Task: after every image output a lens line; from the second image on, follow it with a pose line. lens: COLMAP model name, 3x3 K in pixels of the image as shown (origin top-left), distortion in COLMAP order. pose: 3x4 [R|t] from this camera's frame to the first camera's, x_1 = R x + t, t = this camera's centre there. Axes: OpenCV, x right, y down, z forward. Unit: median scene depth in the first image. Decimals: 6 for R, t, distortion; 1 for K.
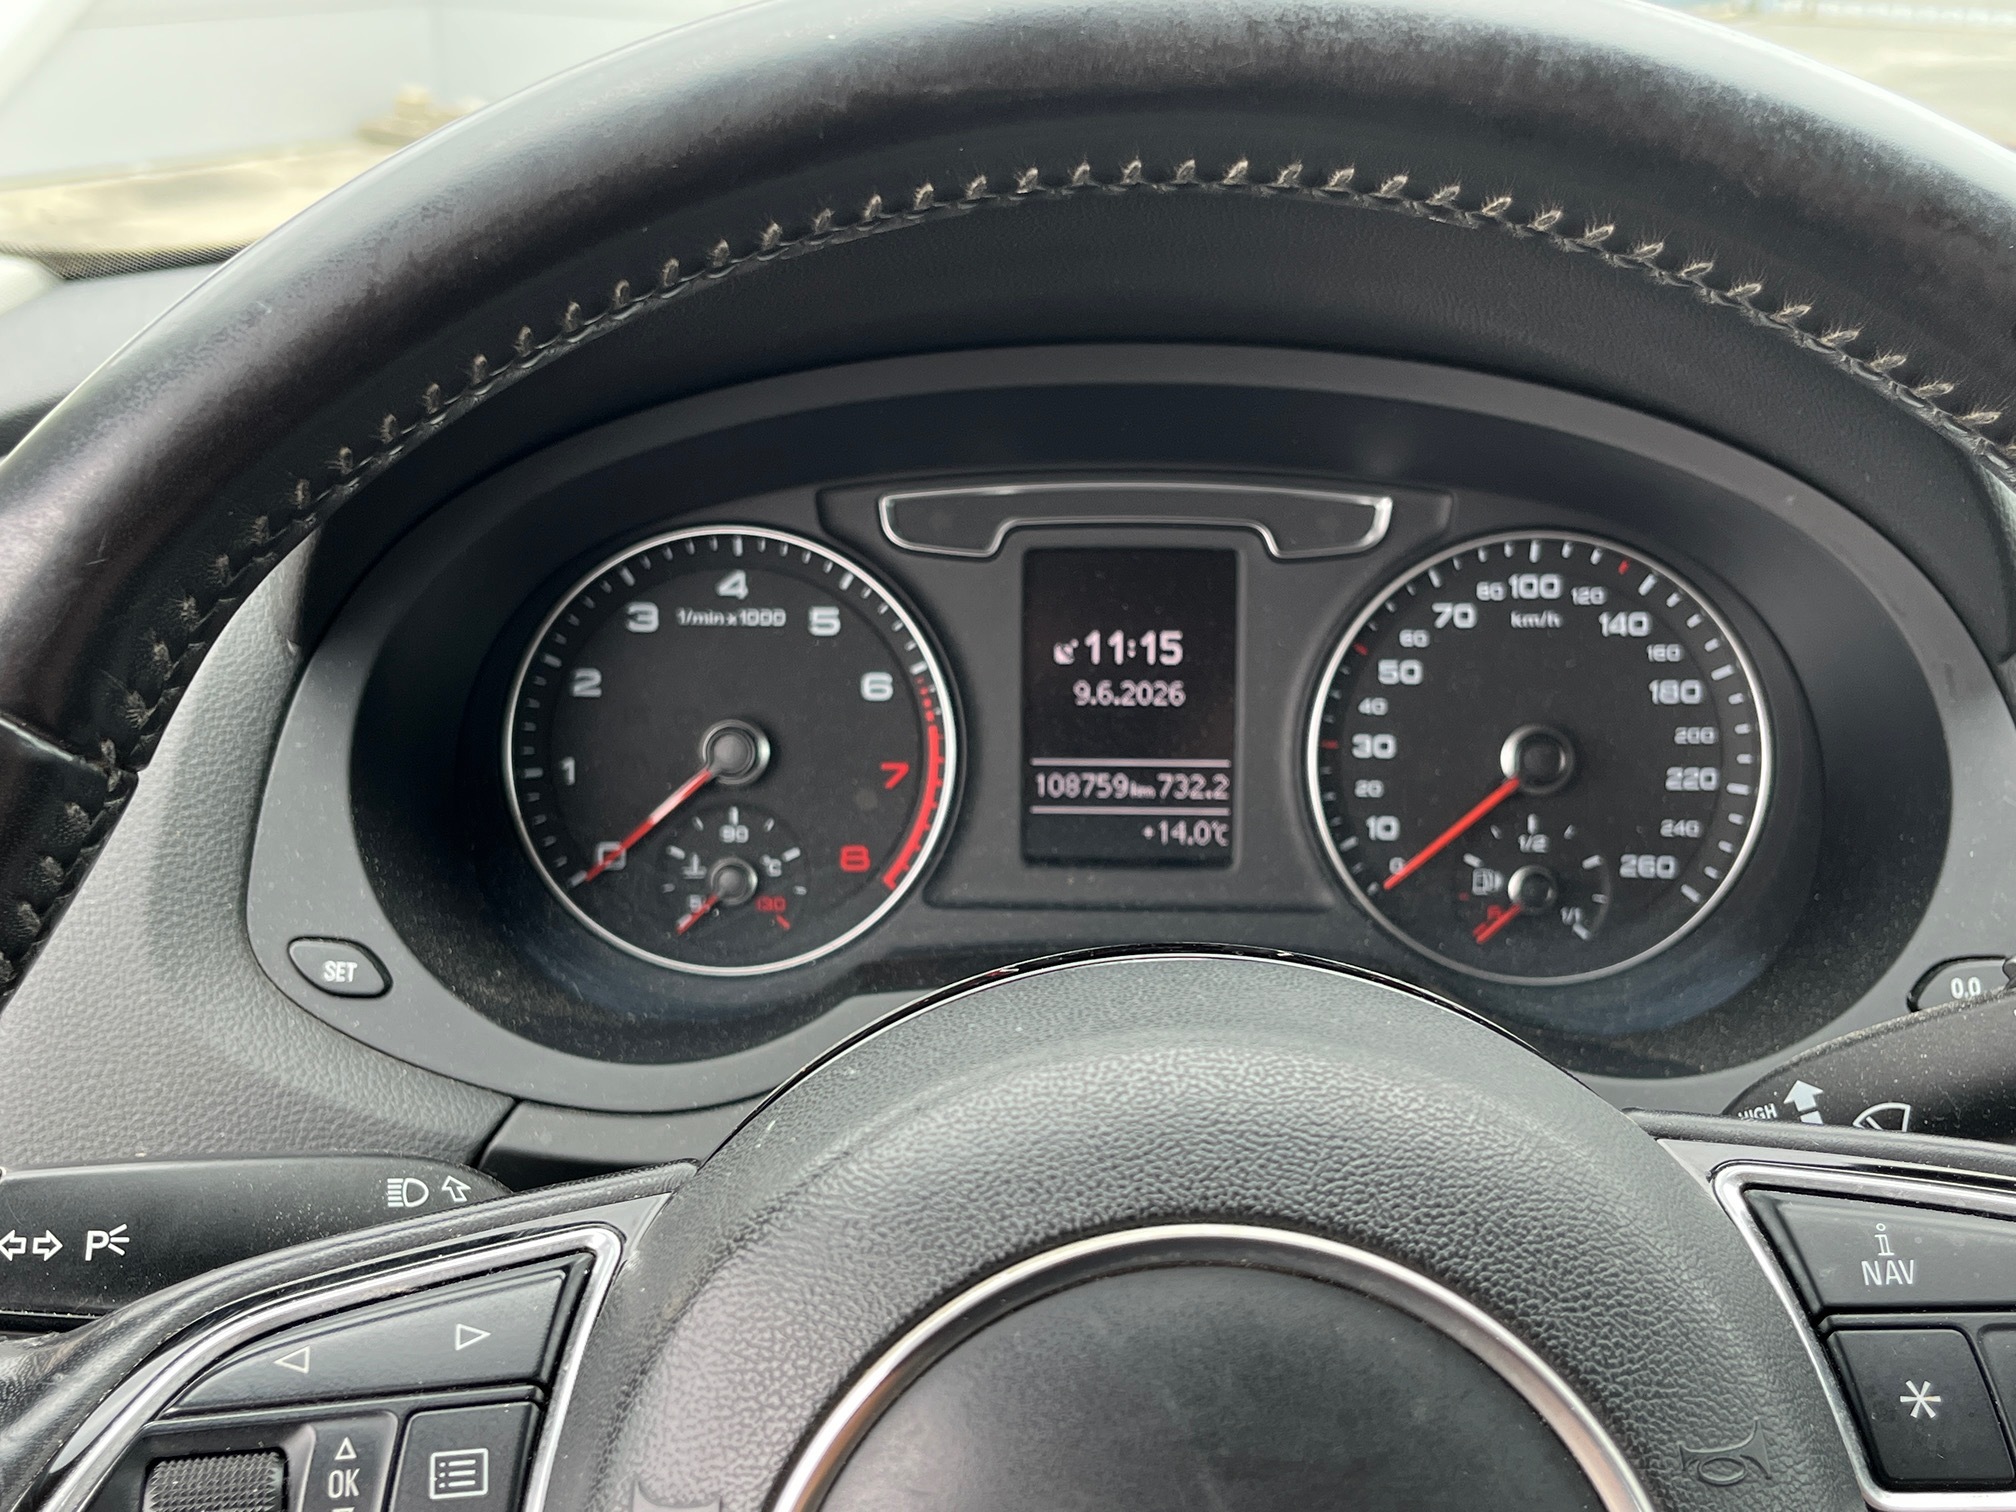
lens RADIAL K [[2106.0, 0, 1003.5], [0, 2106.0, 751.8], [0, 0, 1]] dist [0.062357, 0.000000]
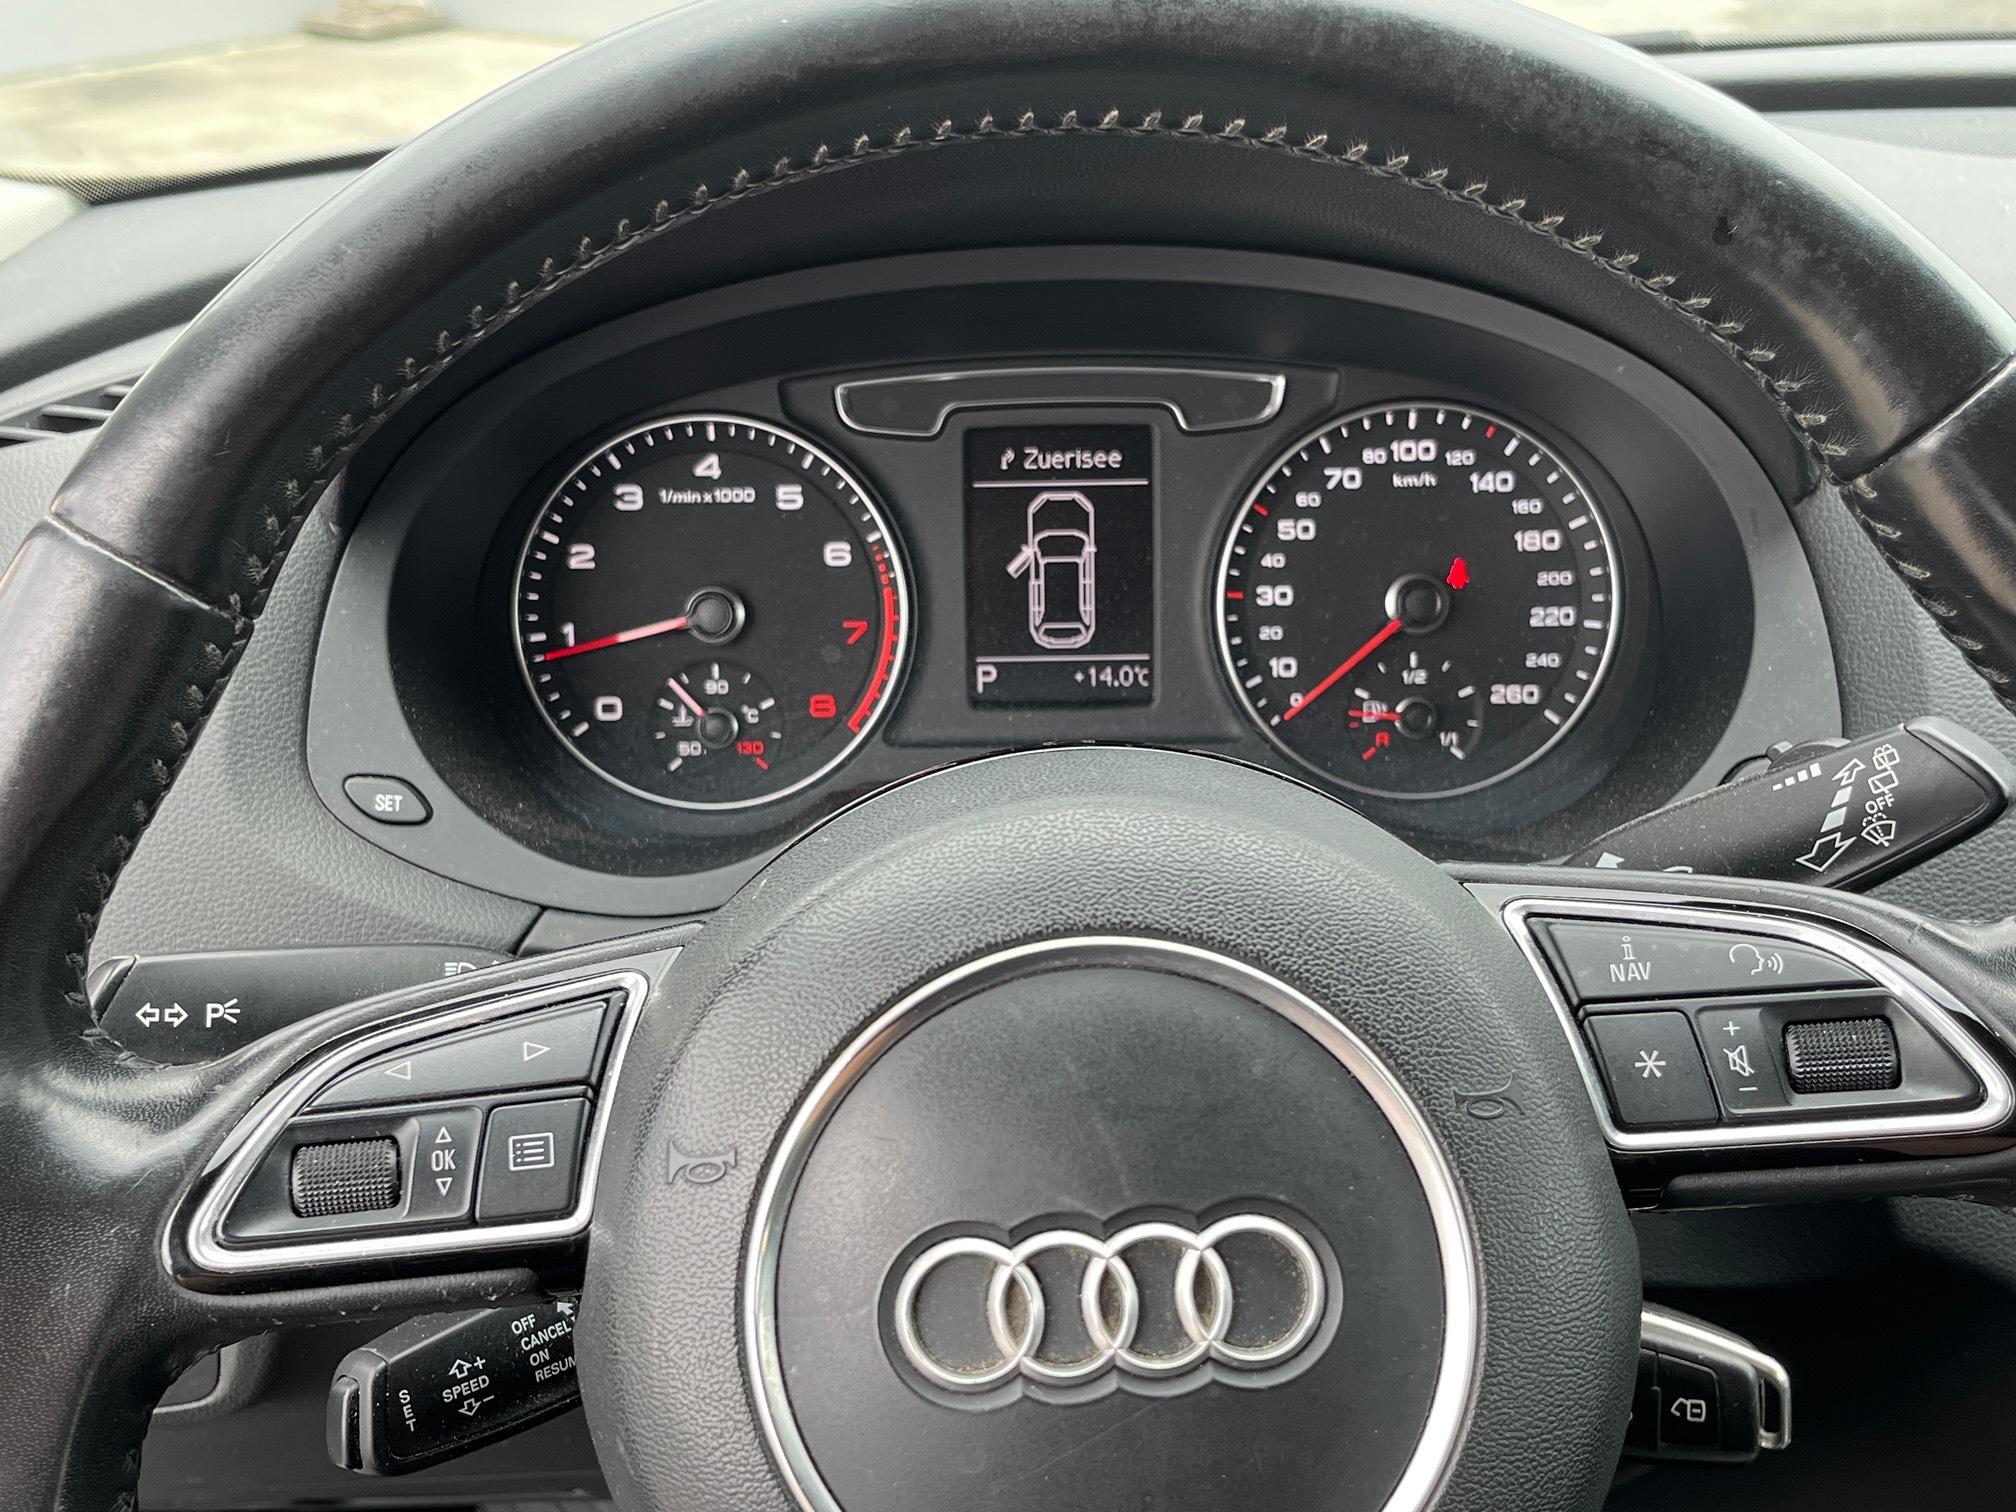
lens RADIAL K [[2106.0, 0, 987.2], [0, 2106.0, 747.5], [0, 0, 1]] dist [0.062357, 0.000000]
pose [[0.999642, -0.025729, 0.007302, 0.018670], [0.025315, 0.998328, 0.051967, 0.031135], [-0.008626, -0.051763, 0.998622, -0.272413]]
